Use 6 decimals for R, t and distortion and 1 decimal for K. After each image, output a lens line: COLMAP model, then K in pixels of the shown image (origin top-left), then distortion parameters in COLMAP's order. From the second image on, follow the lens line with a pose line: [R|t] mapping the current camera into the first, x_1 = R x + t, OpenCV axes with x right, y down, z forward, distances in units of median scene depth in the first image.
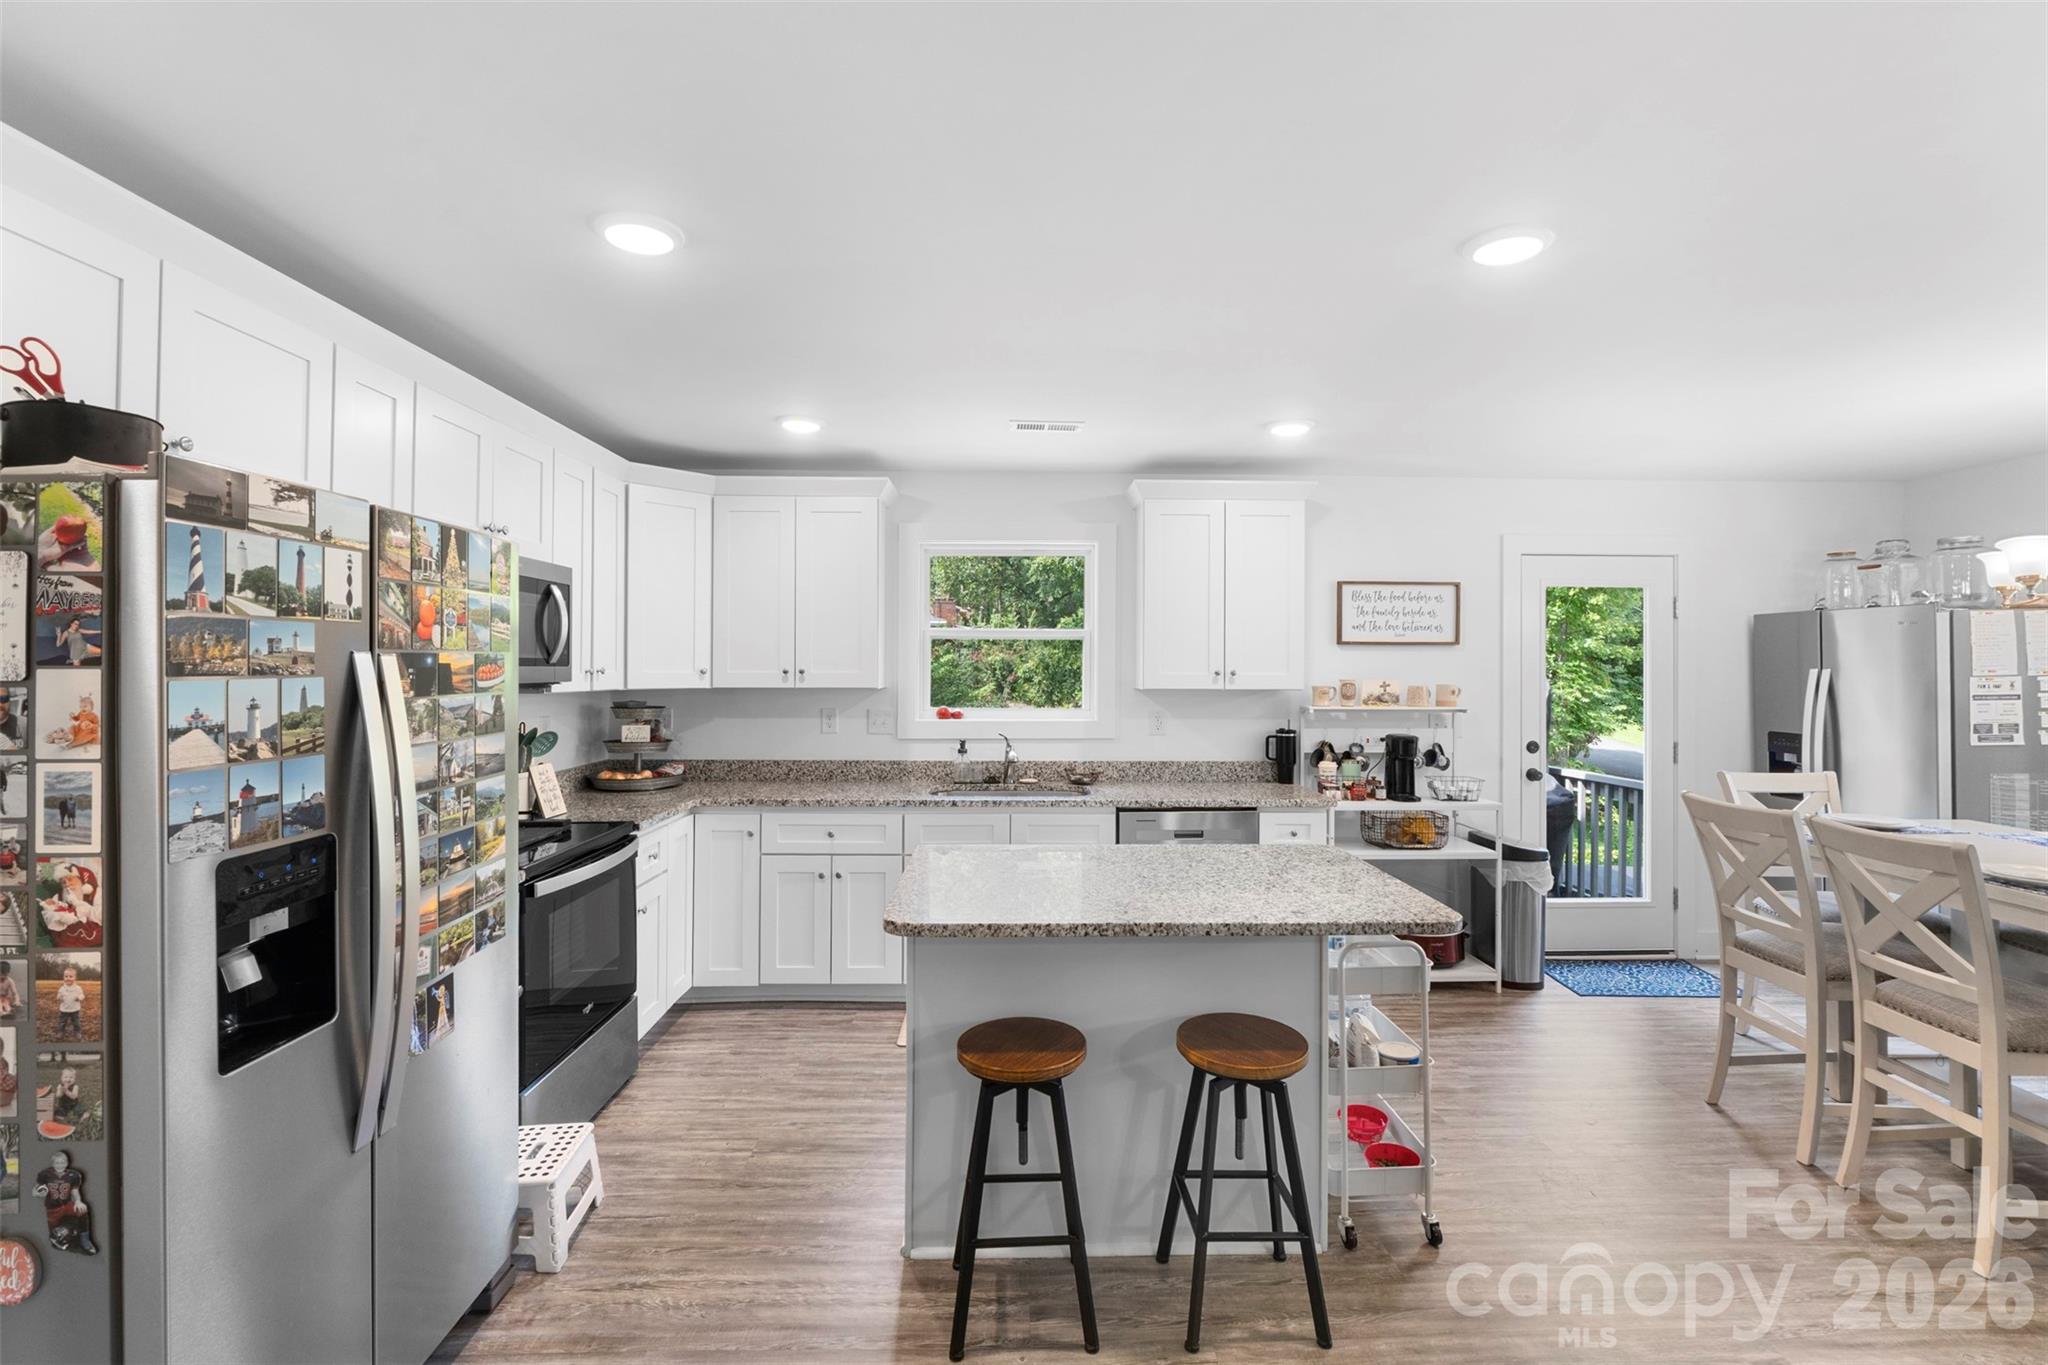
lens RADIAL K [[912.1, 0, 1024.0], [0, 912.1, 666.2], [0, 0, 1]] dist [-0.000607, -0.000018]
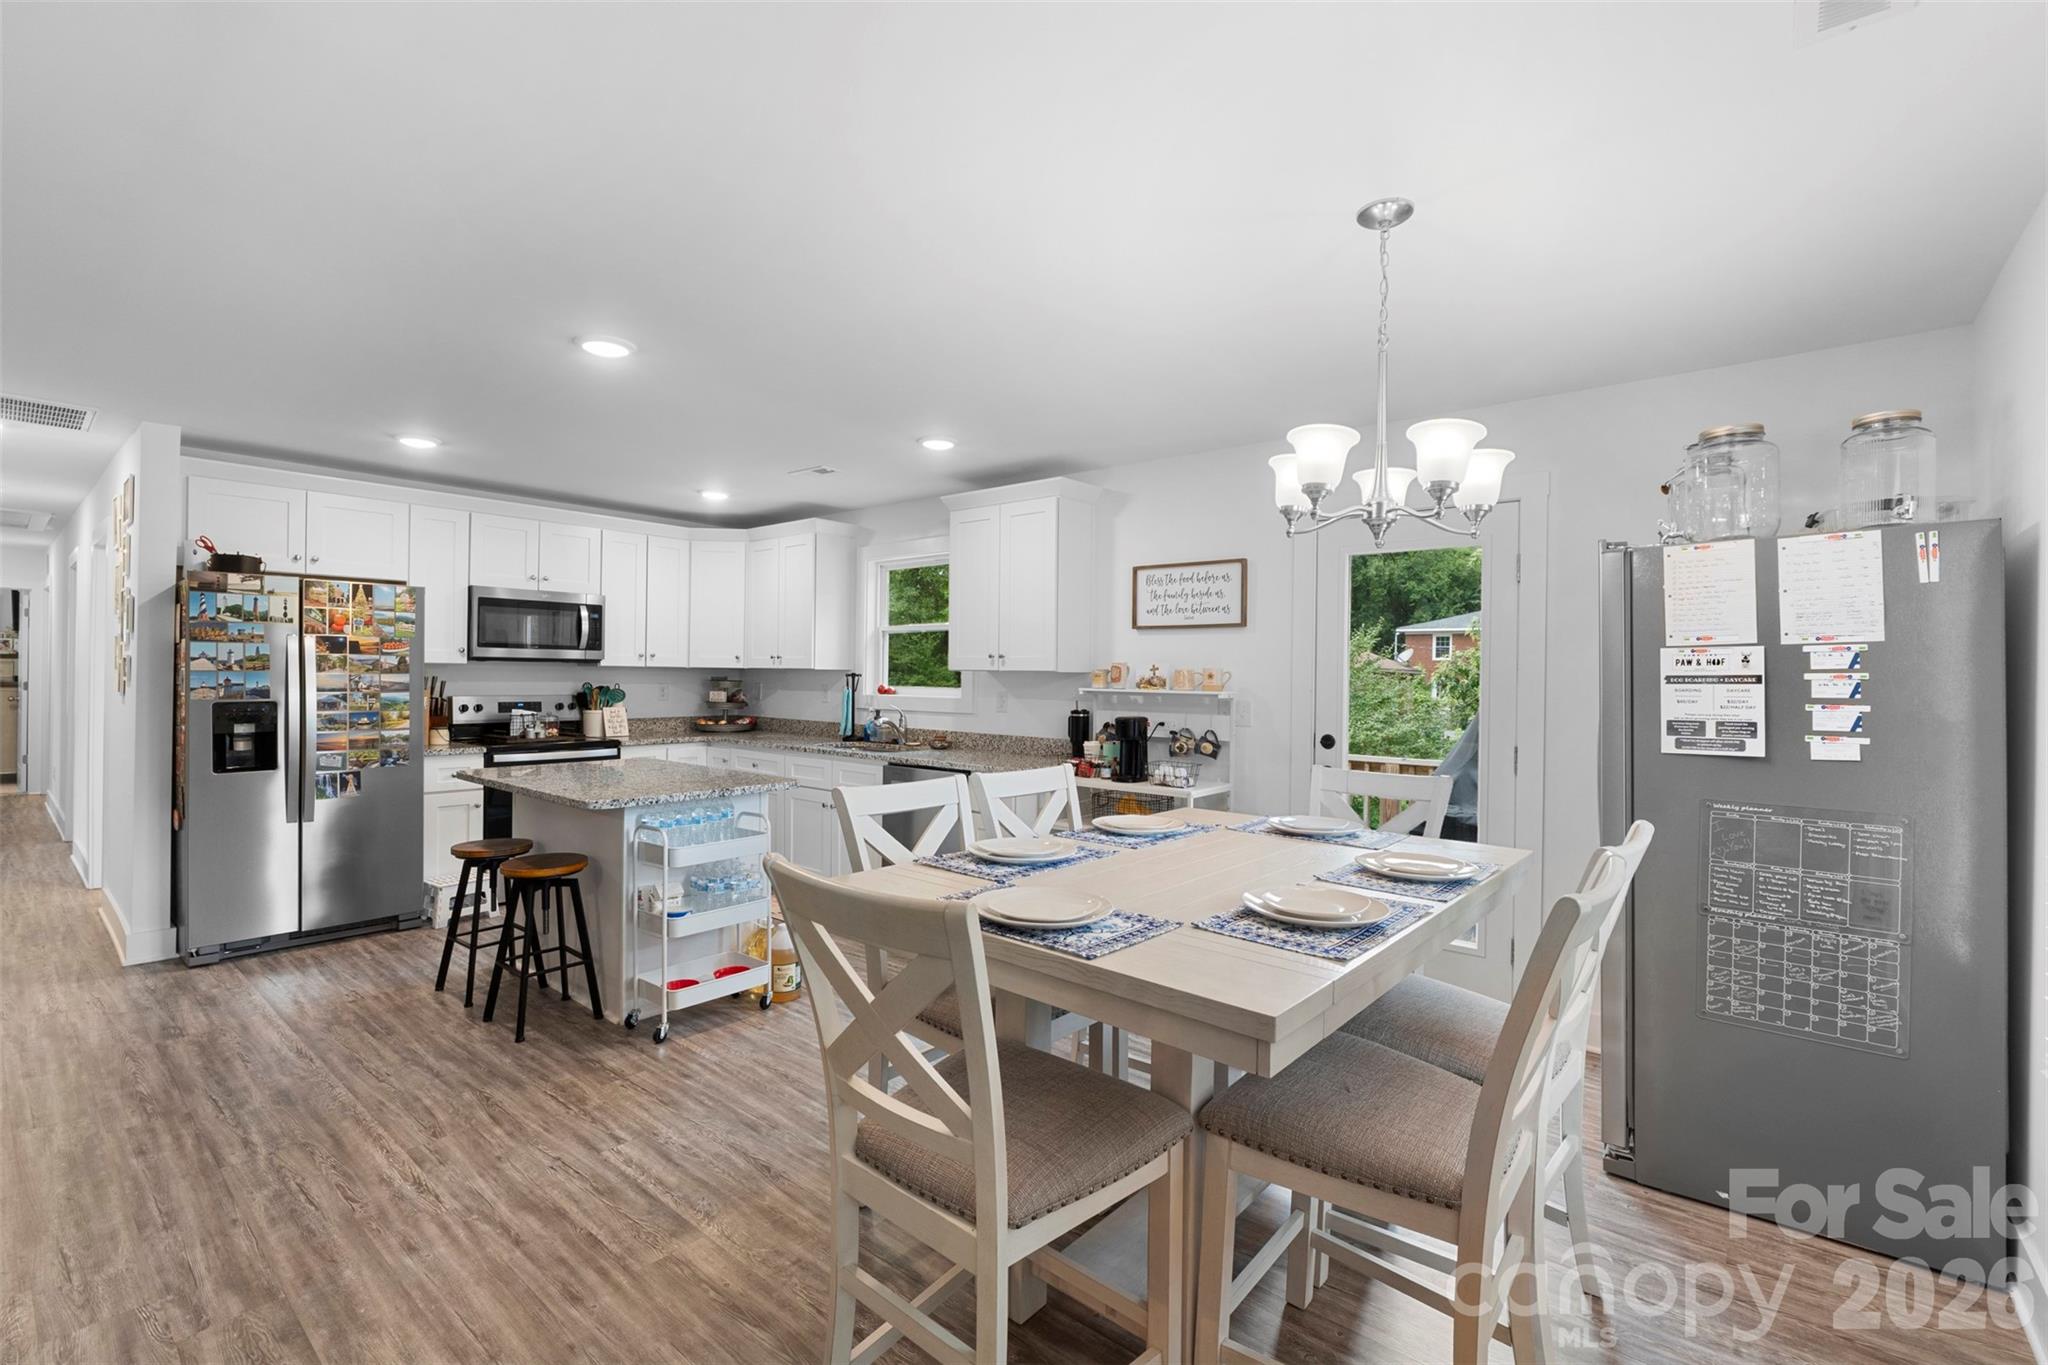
lens RADIAL K [[892.8, 0, 1029.8], [0, 892.8, 679.5], [0, 0, 1]] dist [-0.007862, 0.000136]
pose [[0.745641, 0.009562, -0.666279, 1.124677], [-0.009697, 0.999947, 0.003499, 0.036572], [0.666277, 0.003852, 0.745694, 0.220453]]
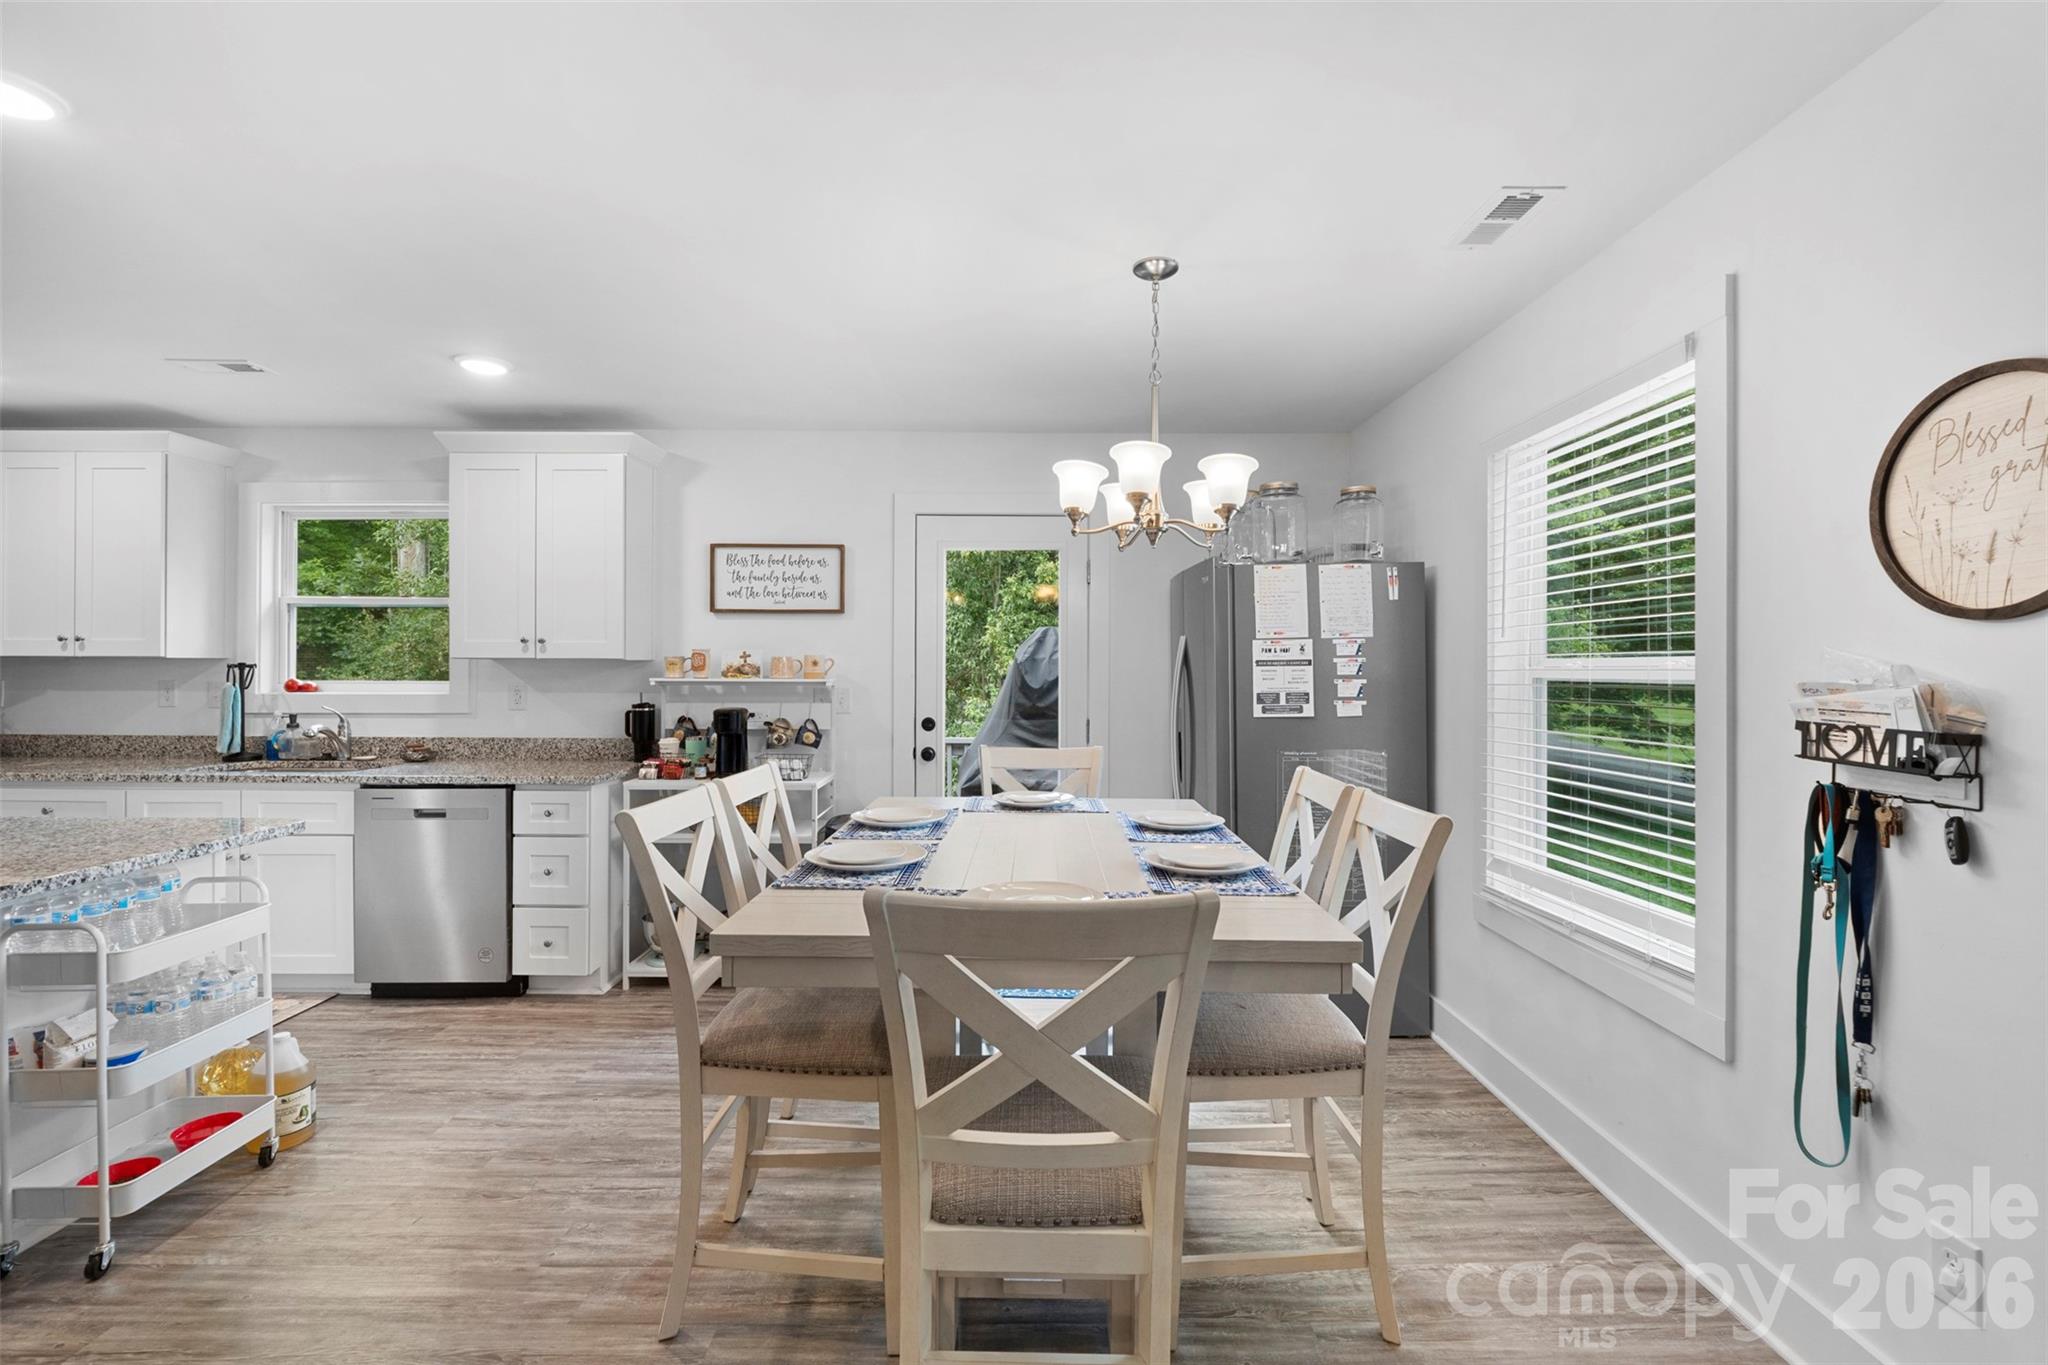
lens RADIAL K [[898.3, 0, 1027.4], [0, 898.3, 663.9], [0, 0, 1]] dist [-0.008776, 0.000308]
pose [[0.999651, 0.000249, -0.026435, 0.840783], [-0.000320, 0.999996, -0.002684, 0.037496], [0.026434, 0.002692, 0.999647, 0.120614]]
